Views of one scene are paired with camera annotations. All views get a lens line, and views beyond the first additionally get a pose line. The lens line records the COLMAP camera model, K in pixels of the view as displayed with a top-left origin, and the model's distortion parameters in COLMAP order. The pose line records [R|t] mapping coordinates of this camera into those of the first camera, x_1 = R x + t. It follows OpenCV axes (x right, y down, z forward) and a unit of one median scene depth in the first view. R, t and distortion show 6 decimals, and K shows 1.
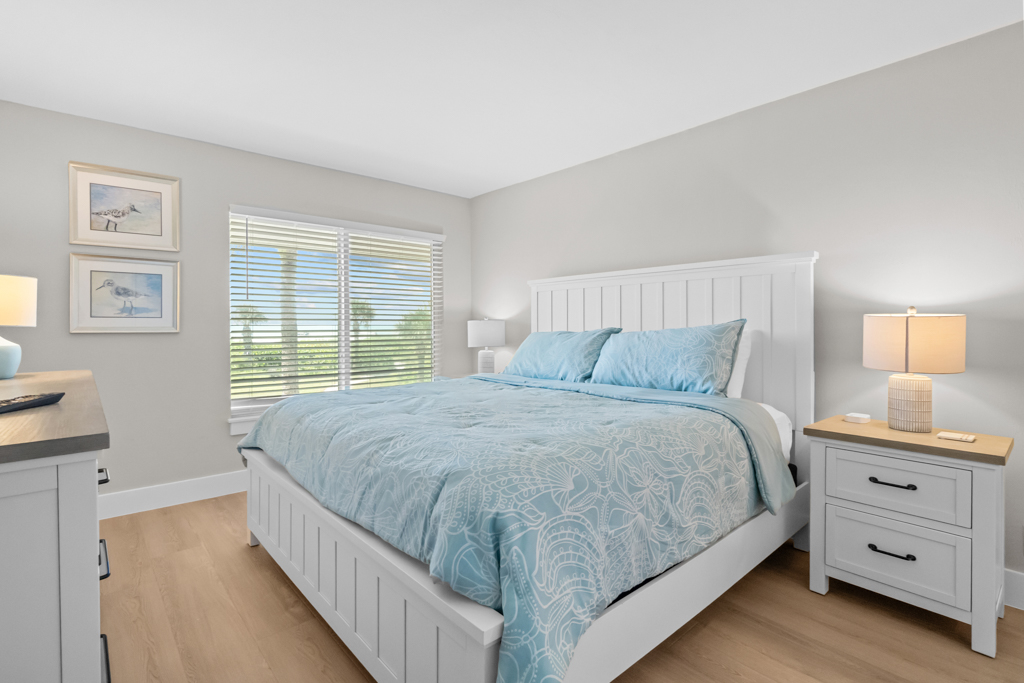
lens RADIAL K [[489.5, 0, 455.6], [0, 489.5, 365.2], [0, 0, 1]] dist [-0.001457, 0.003672]
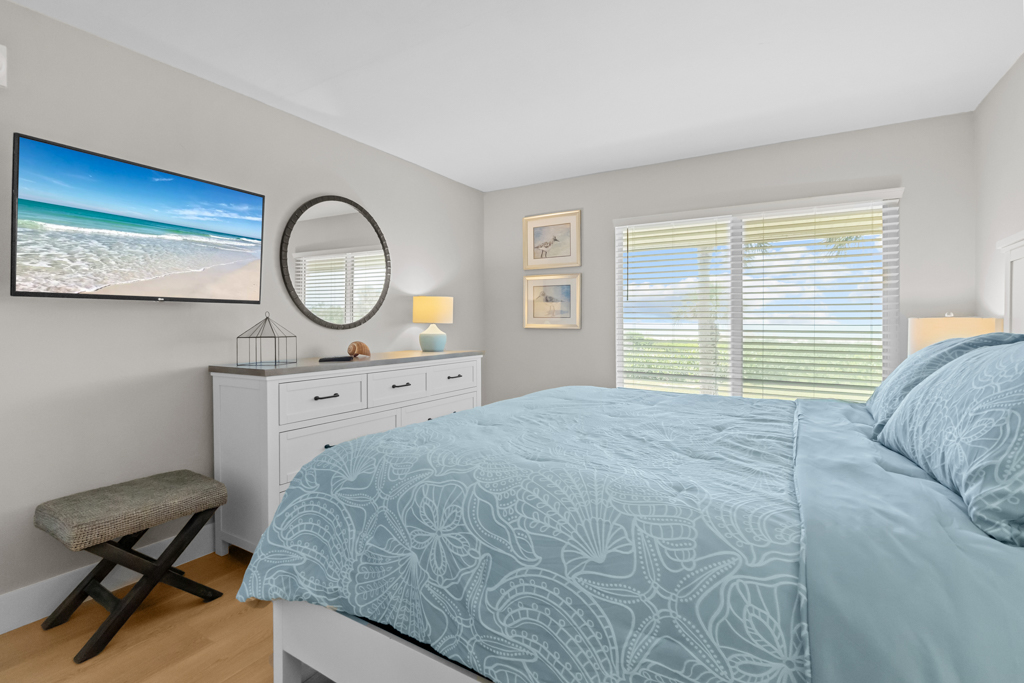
lens RADIAL K [[489.5, 0, 521.7], [0, 489.5, 356.7], [0, 0, 1]] dist [-0.001457, 0.003672]
pose [[0.330939, 0.069897, -0.941060, 0.934078], [-0.082135, 0.995602, 0.045064, -0.063363], [0.940071, 0.062380, 0.335224, 0.684169]]
